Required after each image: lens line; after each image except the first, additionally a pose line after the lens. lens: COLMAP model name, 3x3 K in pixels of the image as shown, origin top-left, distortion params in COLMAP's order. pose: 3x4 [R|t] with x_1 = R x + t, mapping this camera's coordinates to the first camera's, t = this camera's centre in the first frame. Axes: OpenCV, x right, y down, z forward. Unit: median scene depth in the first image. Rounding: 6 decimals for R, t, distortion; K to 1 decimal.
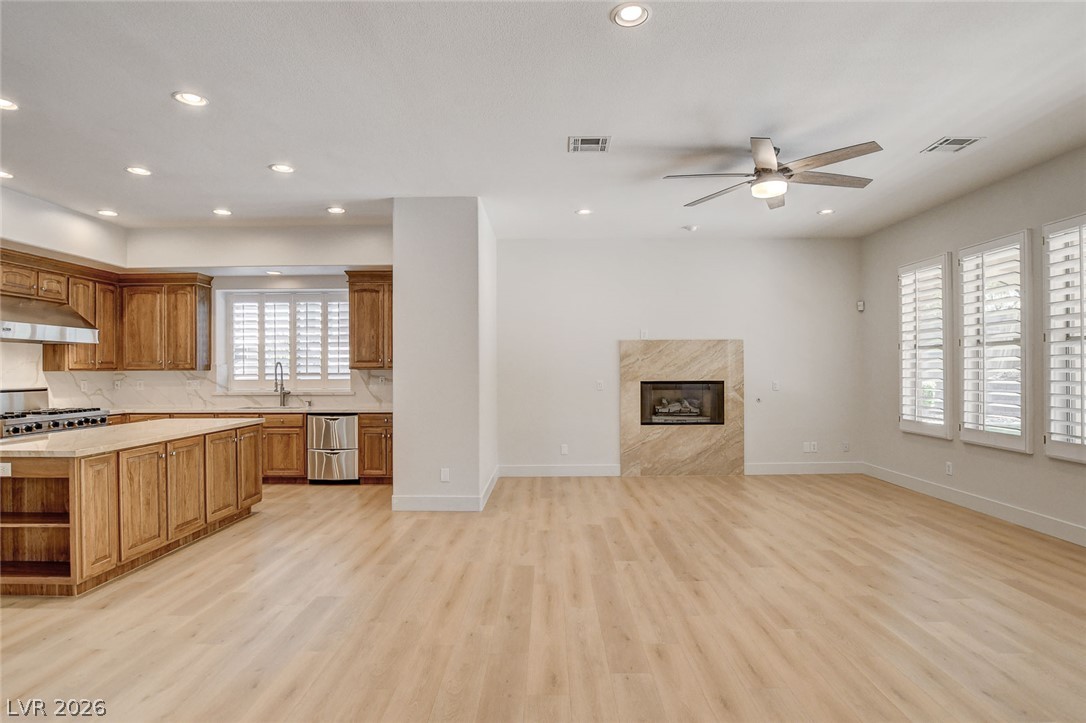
lens RADIAL K [[565.6, 0, 553.9], [0, 565.6, 366.2], [0, 0, 1]] dist [-0.026989, 0.000060]
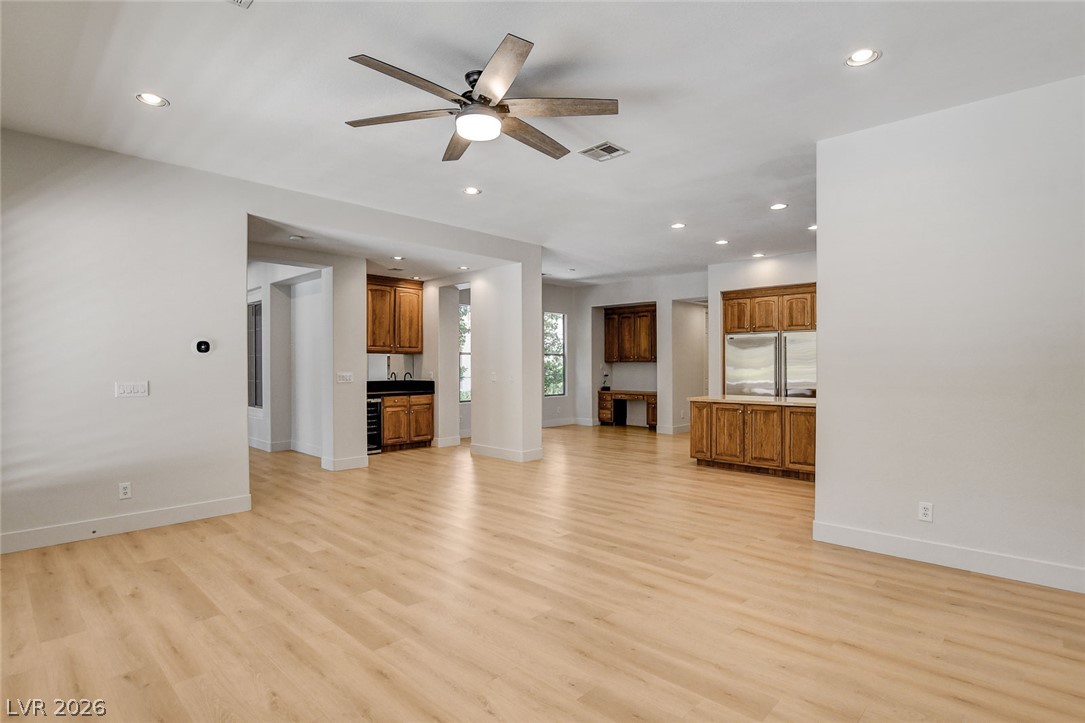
lens RADIAL K [[549.5, 0, 542.5], [0, 549.5, 361.5], [0, 0, 1]] dist [-0.028453, 0.000353]
pose [[-0.695348, 0.003003, -0.718667, 0.628785], [0.010987, 0.999919, -0.006452, 0.006149], [0.718590, -0.012383, -0.695324, 1.154805]]
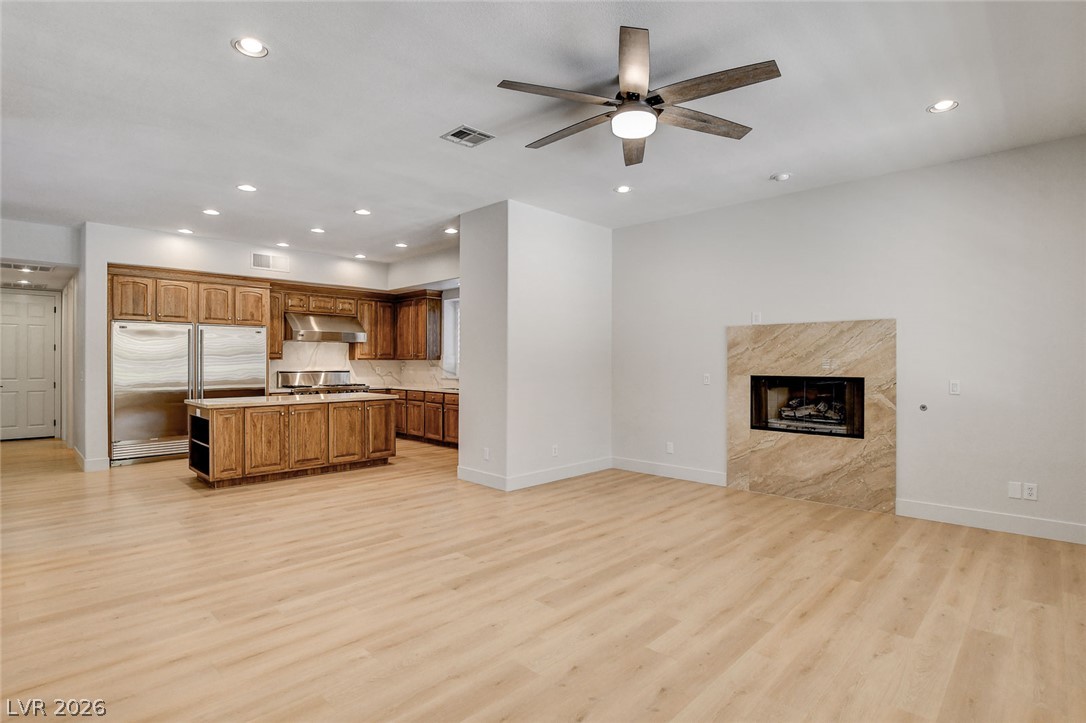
lens RADIAL K [[541.8, 0, 551.3], [0, 541.8, 362.7], [0, 0, 1]] dist [-0.031190, 0.000622]
pose [[0.720457, 0.007935, -0.693454, 0.592605], [-0.000735, 0.999943, 0.010677, -0.000086], [0.693499, -0.007182, 0.720421, 0.288178]]
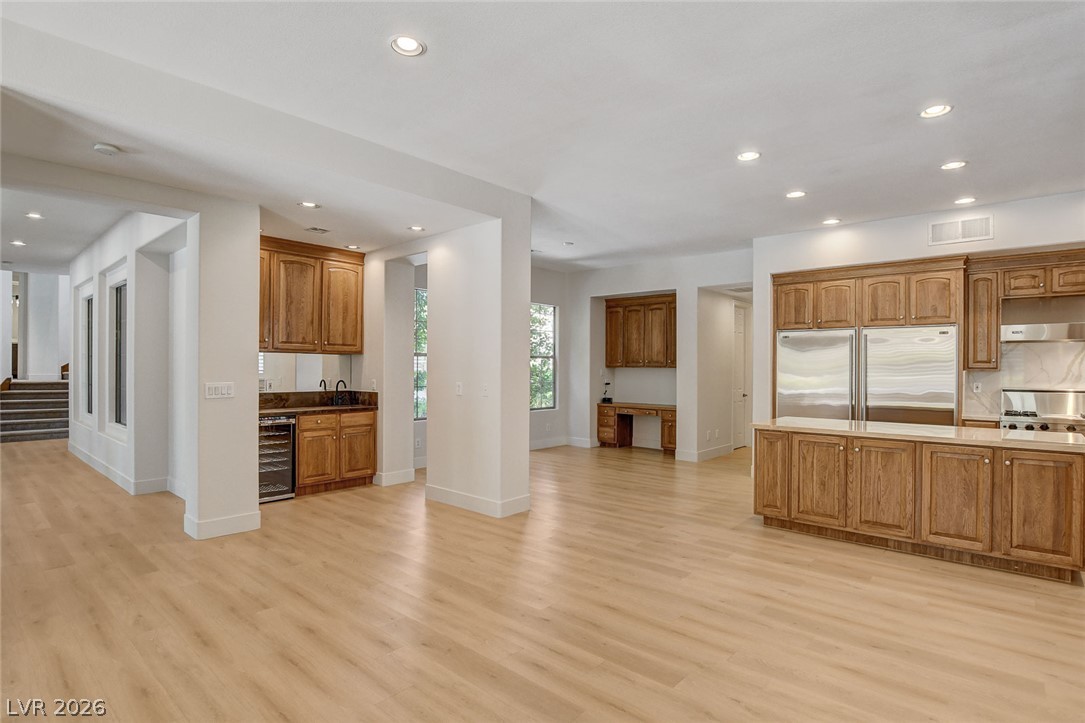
lens RADIAL K [[549.5, 0, 542.5], [0, 549.5, 361.5], [0, 0, 1]] dist [-0.028453, 0.000353]
pose [[-0.669113, -0.006095, -0.743136, 0.334886], [0.003063, 0.999935, -0.010960, -0.001232], [0.743155, -0.009610, -0.669051, 0.851367]]
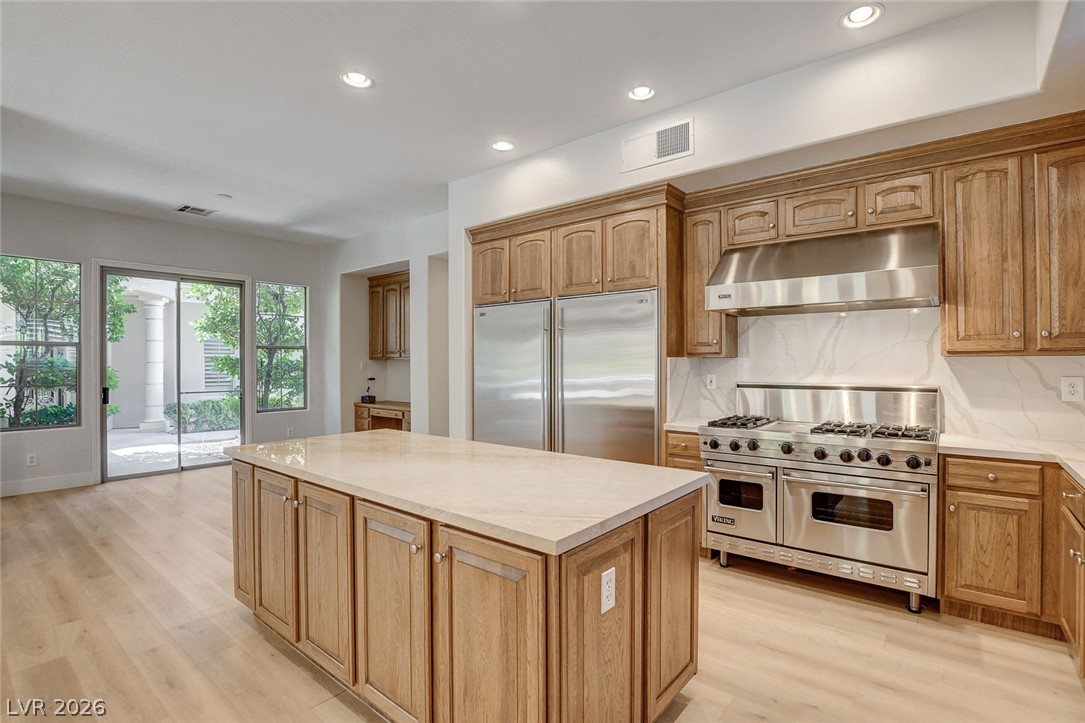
lens RADIAL K [[512.2, 0, 542.5], [0, 512.2, 361.5], [0, 0, 1]] dist [-0.038963, 0.000019]
pose [[-0.639044, 0.004931, -0.769154, -0.301470], [0.010785, 0.999939, -0.002550, 0.011763], [0.769094, -0.009925, -0.639058, 1.035217]]
